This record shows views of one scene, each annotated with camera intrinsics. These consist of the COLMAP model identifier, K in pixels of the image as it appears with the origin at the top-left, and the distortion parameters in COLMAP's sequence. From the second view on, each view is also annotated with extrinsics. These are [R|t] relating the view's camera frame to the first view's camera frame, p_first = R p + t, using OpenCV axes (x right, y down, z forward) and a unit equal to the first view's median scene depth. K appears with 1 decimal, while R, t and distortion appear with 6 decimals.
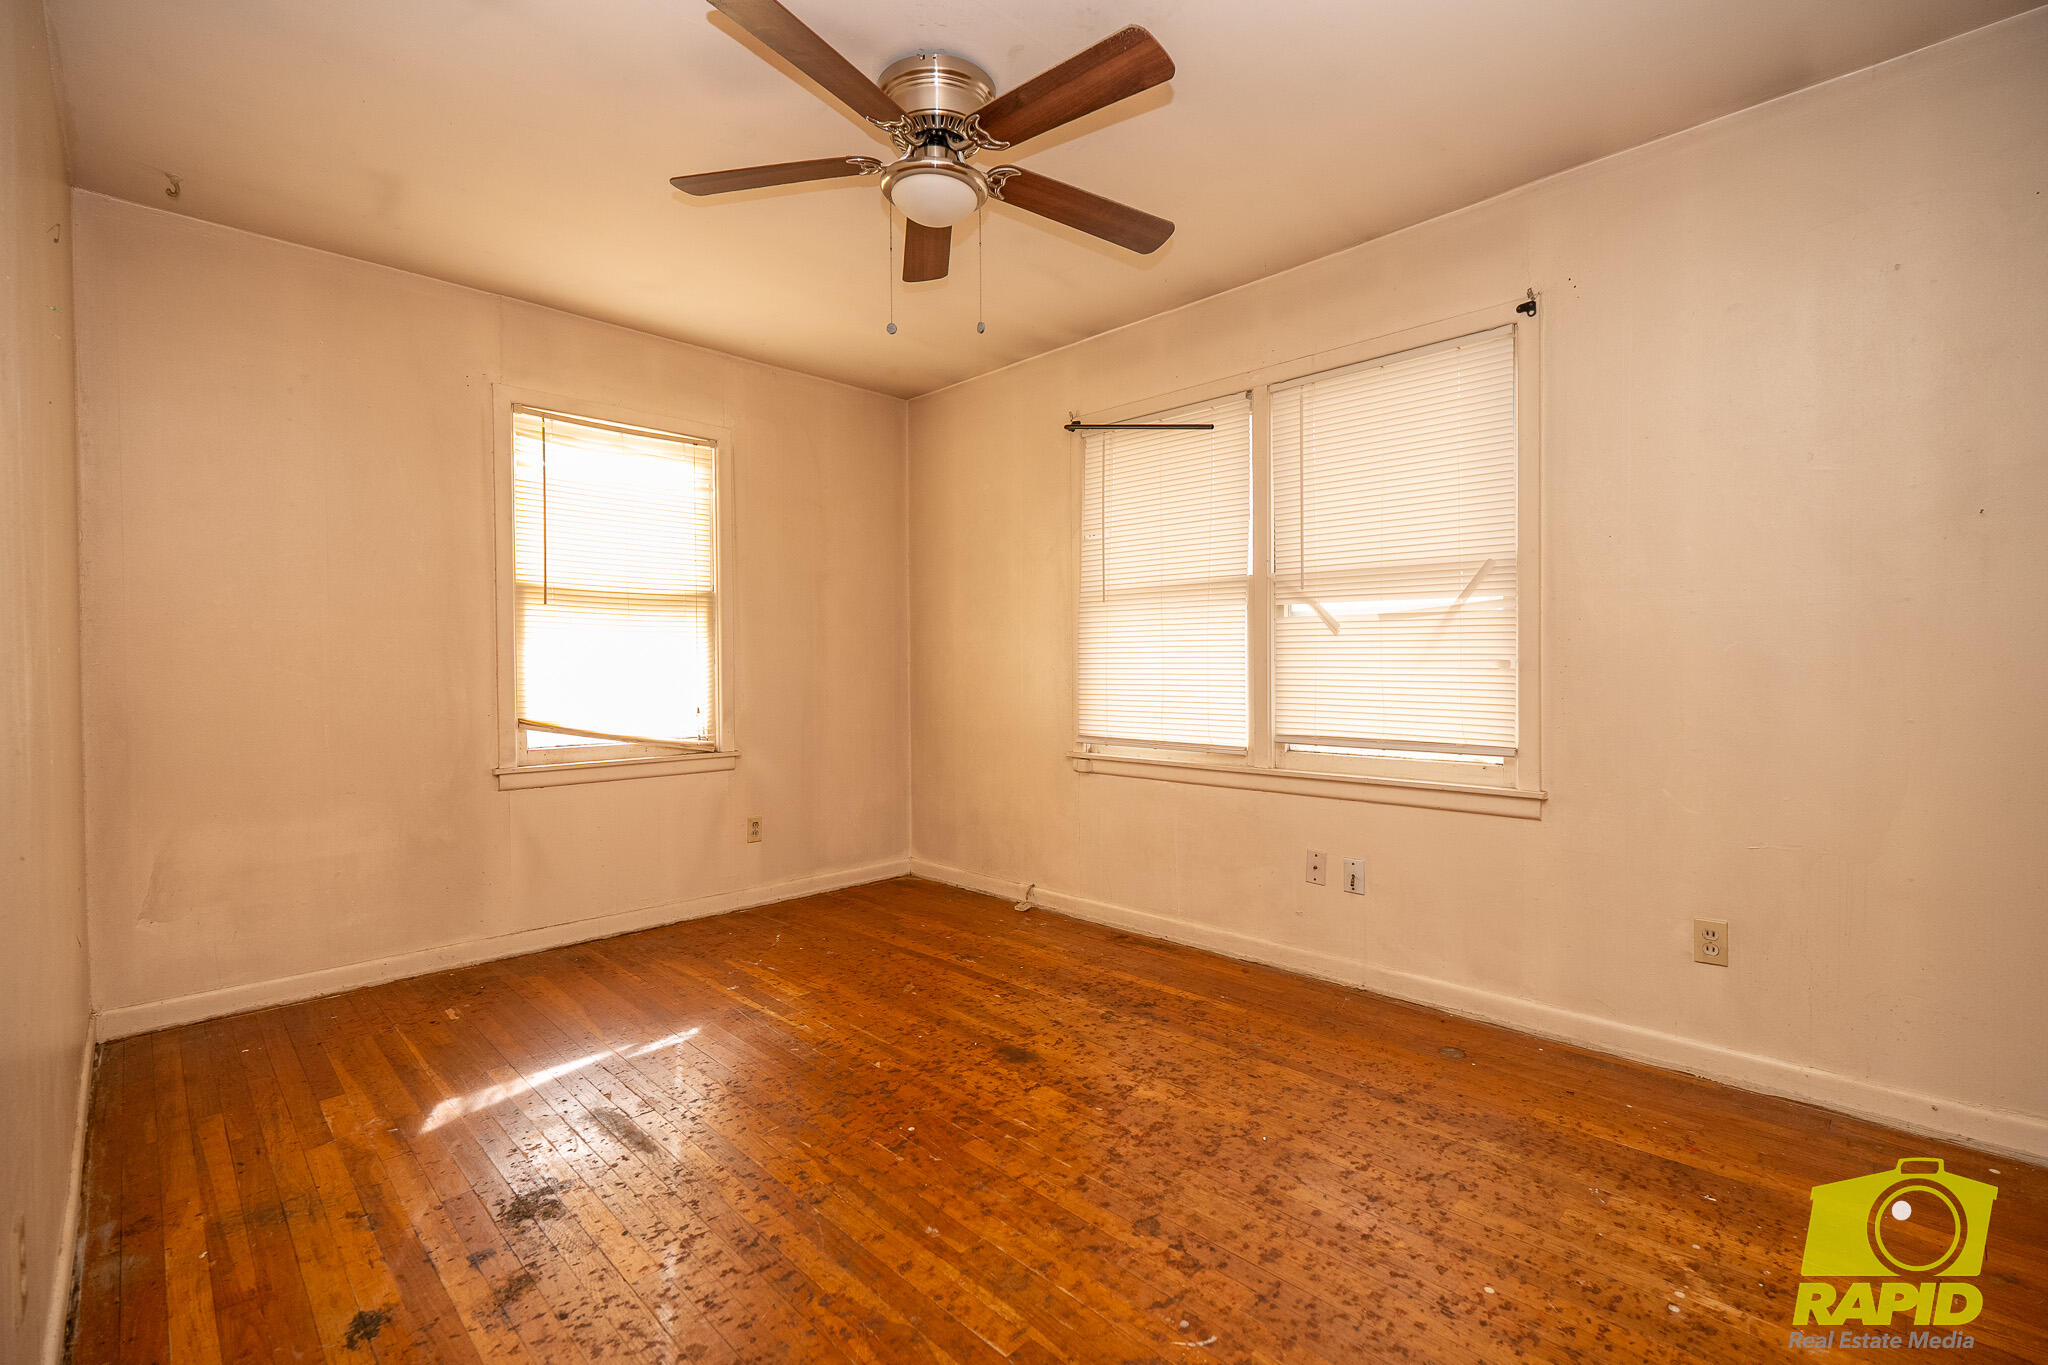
lens RADIAL K [[895.2, 0, 1024.0], [0, 895.2, 682.5], [0, 0, 1]] dist [-0.005983, 0.001318]
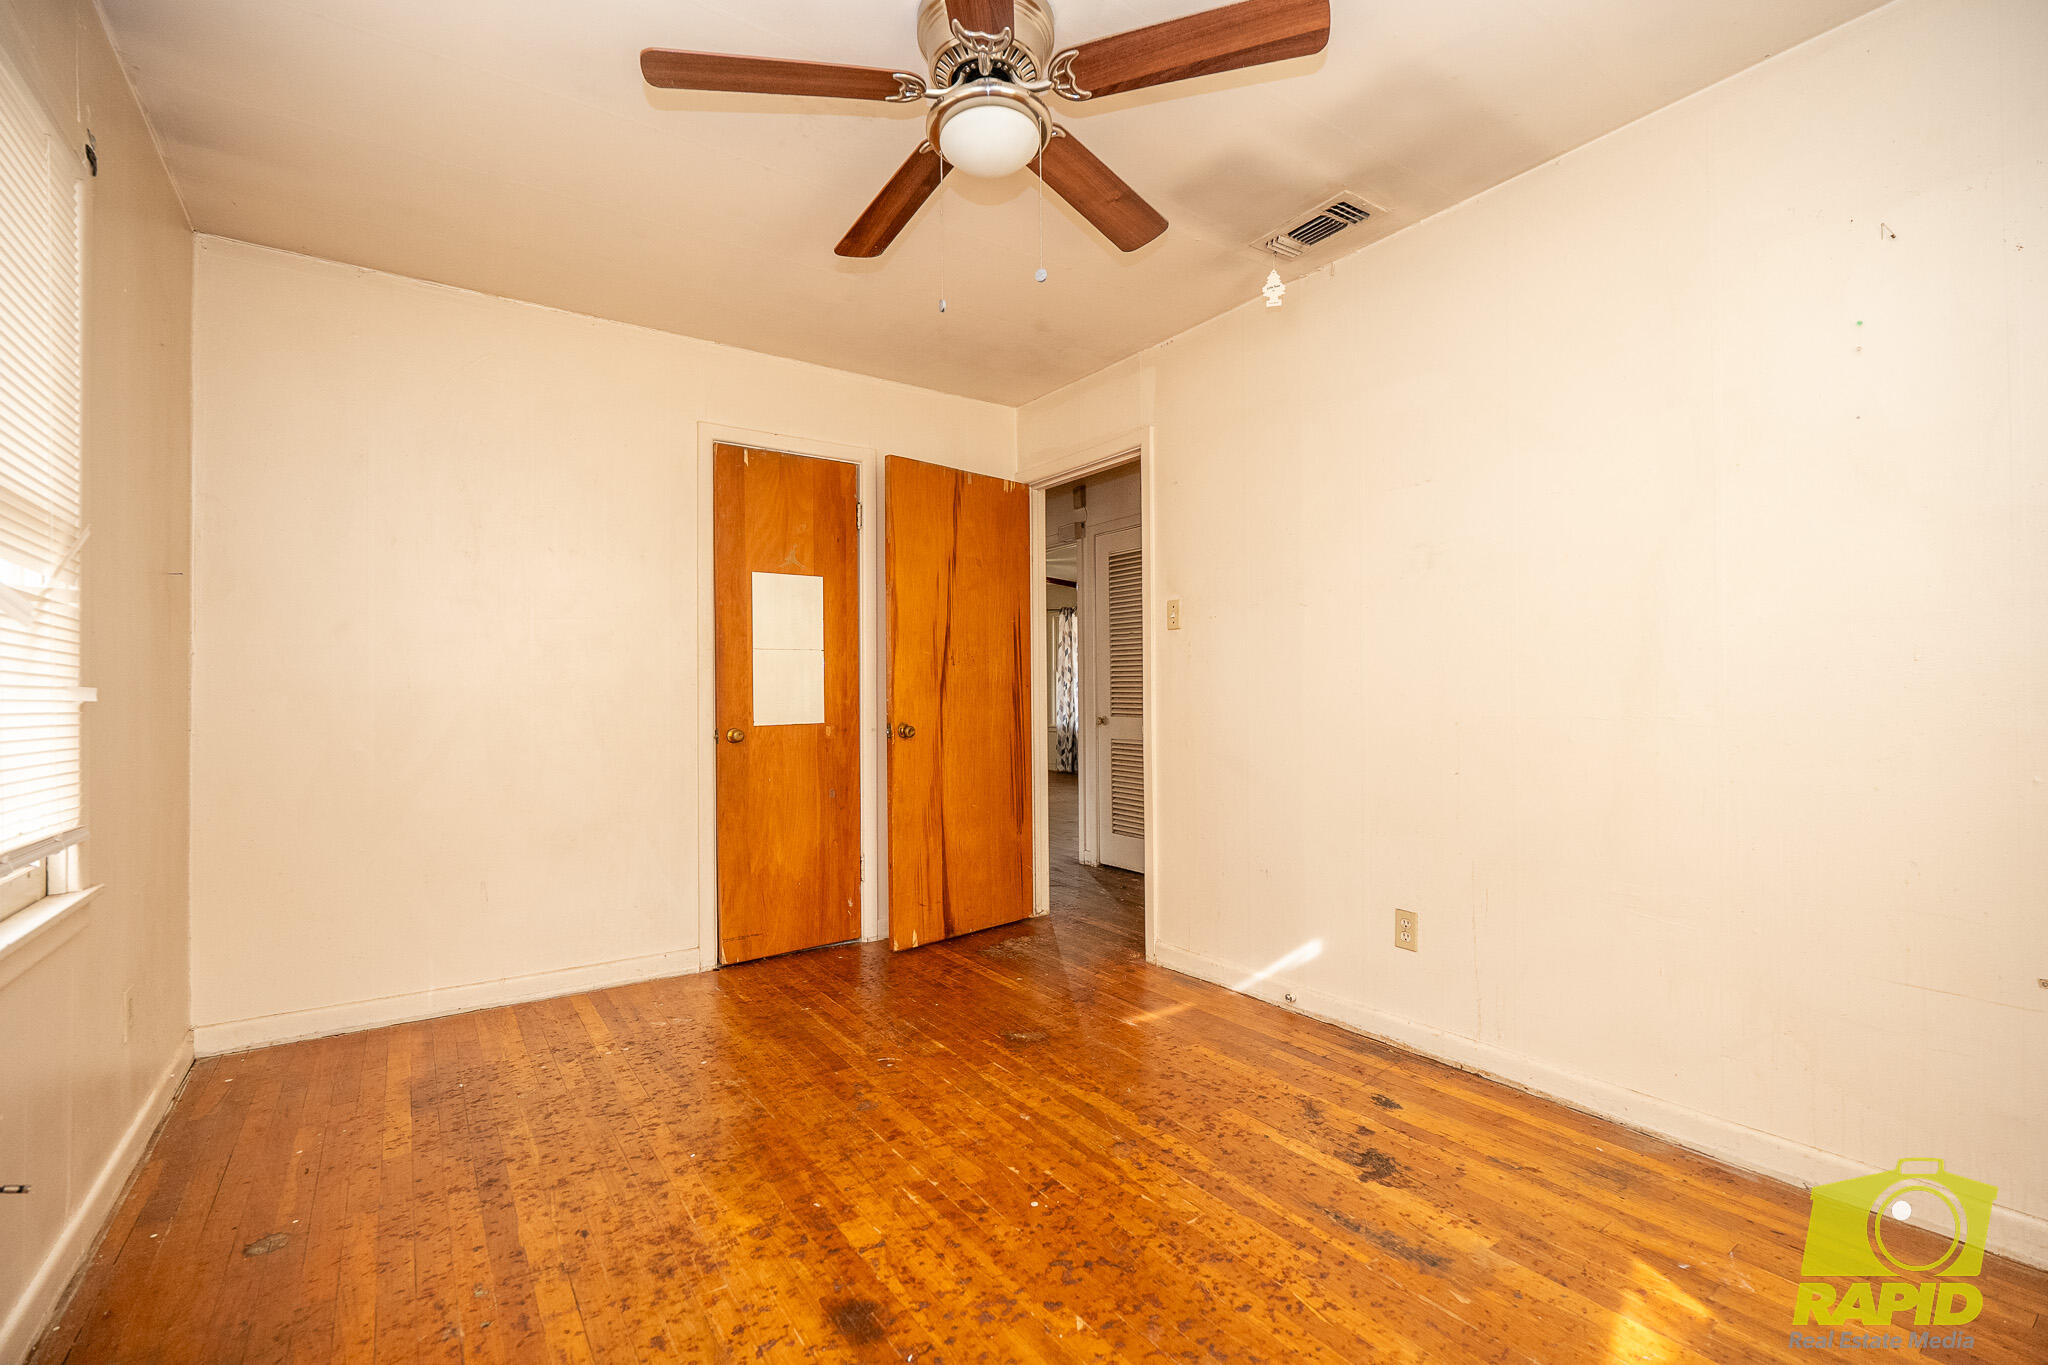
lens RADIAL K [[895.2, 0, 1024.0], [0, 895.2, 682.5], [0, 0, 1]] dist [-0.005983, 0.001318]
pose [[-0.984379, 0.014377, 0.175472, -0.305428], [0.015673, 0.999859, 0.006001, -0.029748], [-0.175361, 0.008657, -0.984466, 2.048728]]
